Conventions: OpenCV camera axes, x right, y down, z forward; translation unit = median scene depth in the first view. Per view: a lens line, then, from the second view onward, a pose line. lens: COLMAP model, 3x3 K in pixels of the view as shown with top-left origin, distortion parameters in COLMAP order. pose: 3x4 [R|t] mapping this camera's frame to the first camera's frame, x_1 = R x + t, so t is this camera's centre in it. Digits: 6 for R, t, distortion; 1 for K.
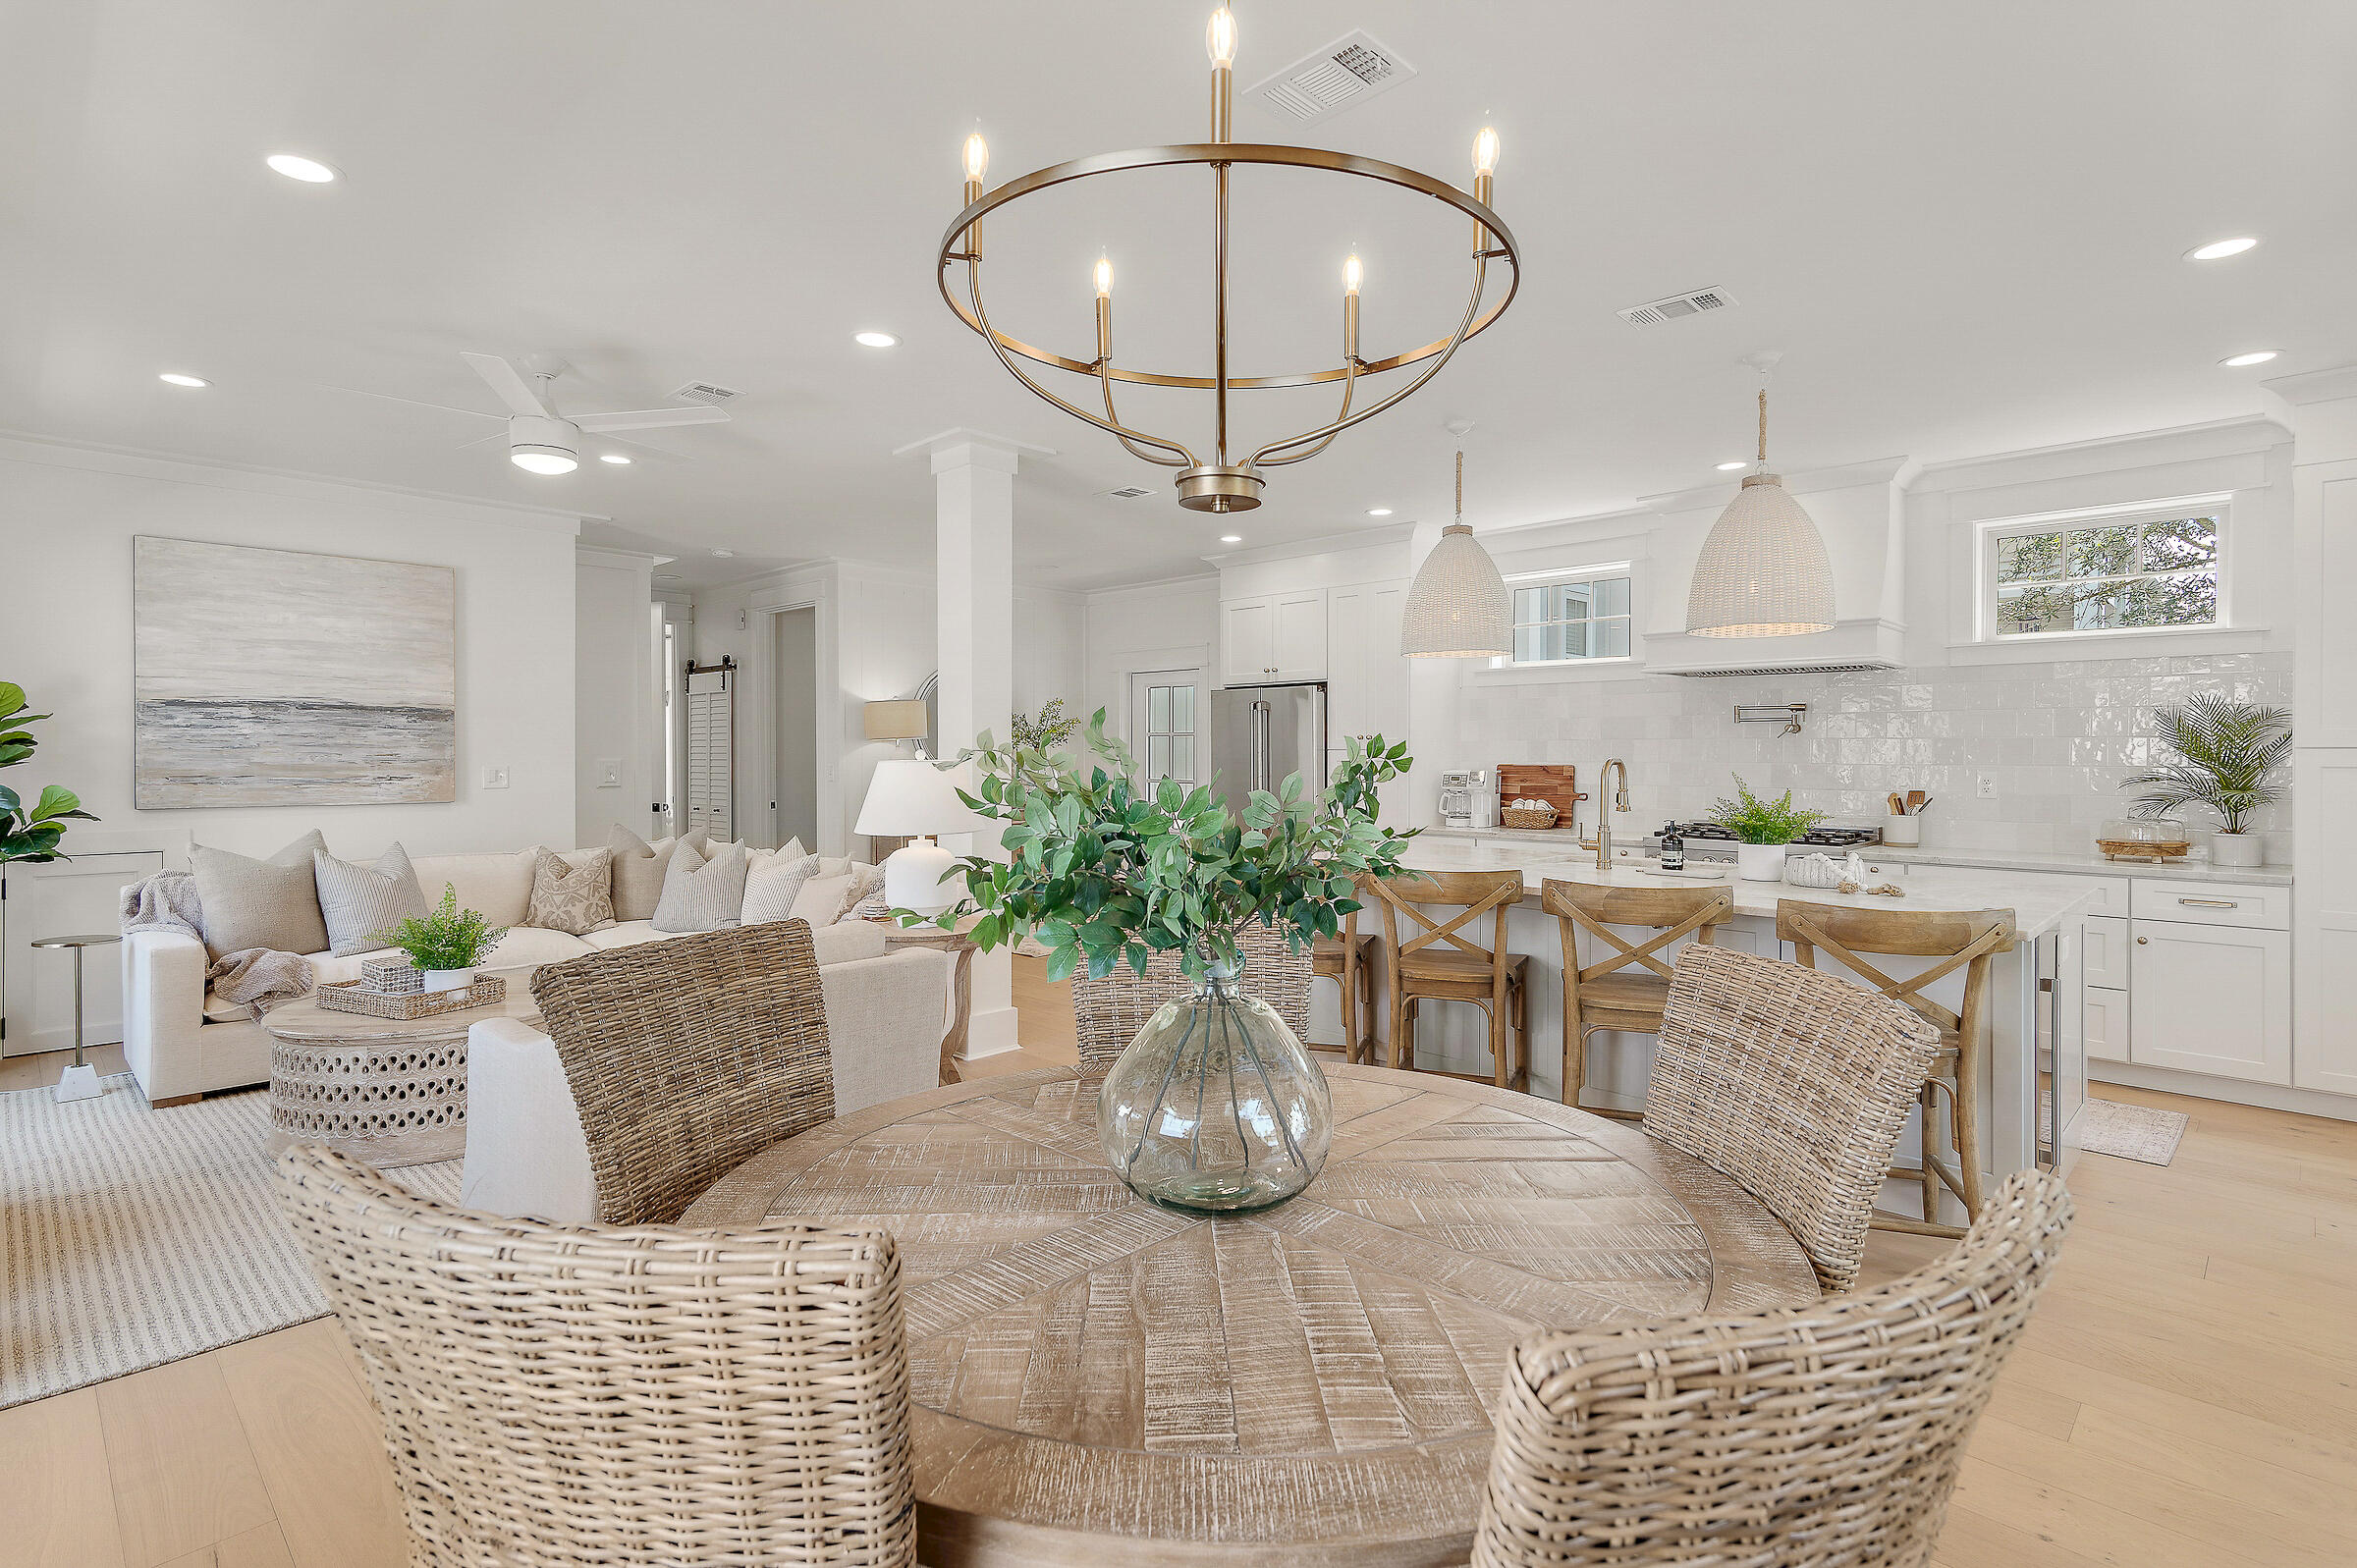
lens RADIAL K [[1172.0, 0, 1176.0], [0, 1172.0, 764.5], [0, 0, 1]] dist [0.003233, 0.000162]
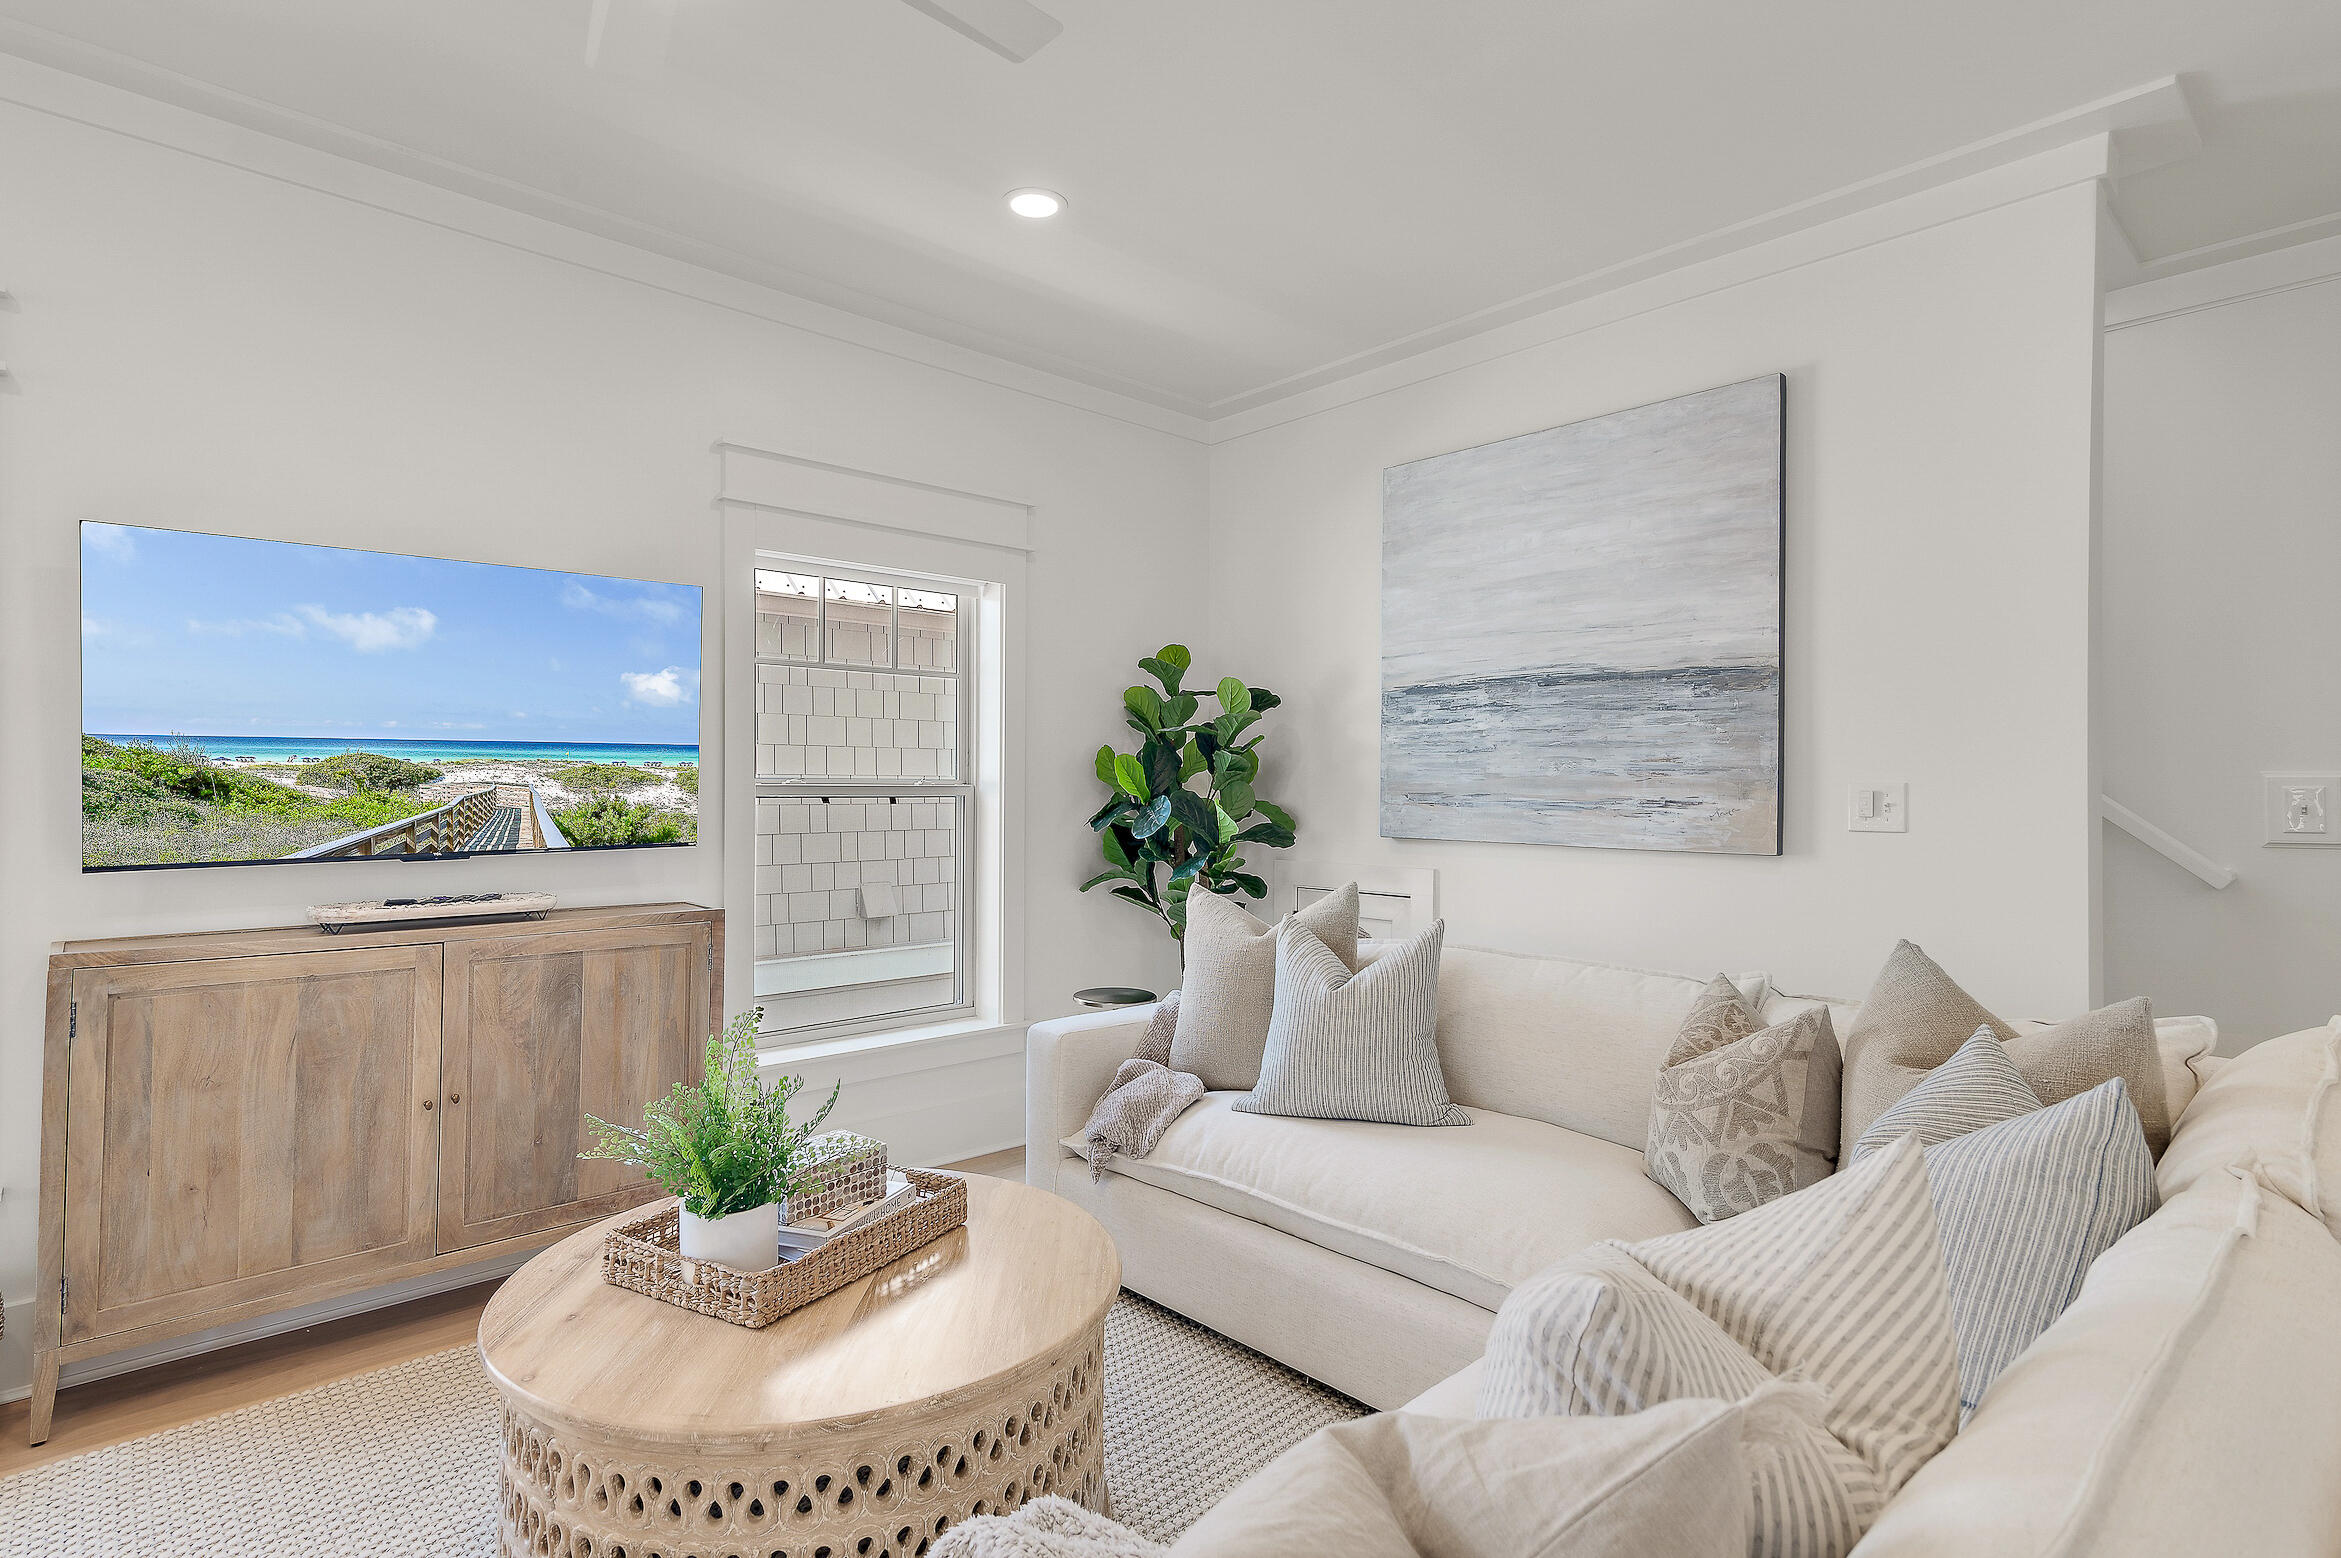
lens RADIAL K [[1164.2, 0, 1167.0], [0, 1164.2, 788.0], [0, 0, 1]] dist [0.003233, 0.000162]
pose [[-0.051800, -0.001026, -0.998657, -0.131703], [-0.015953, 0.999873, -0.000200, 0.008891], [0.998530, 0.015921, -0.051810, 0.835842]]
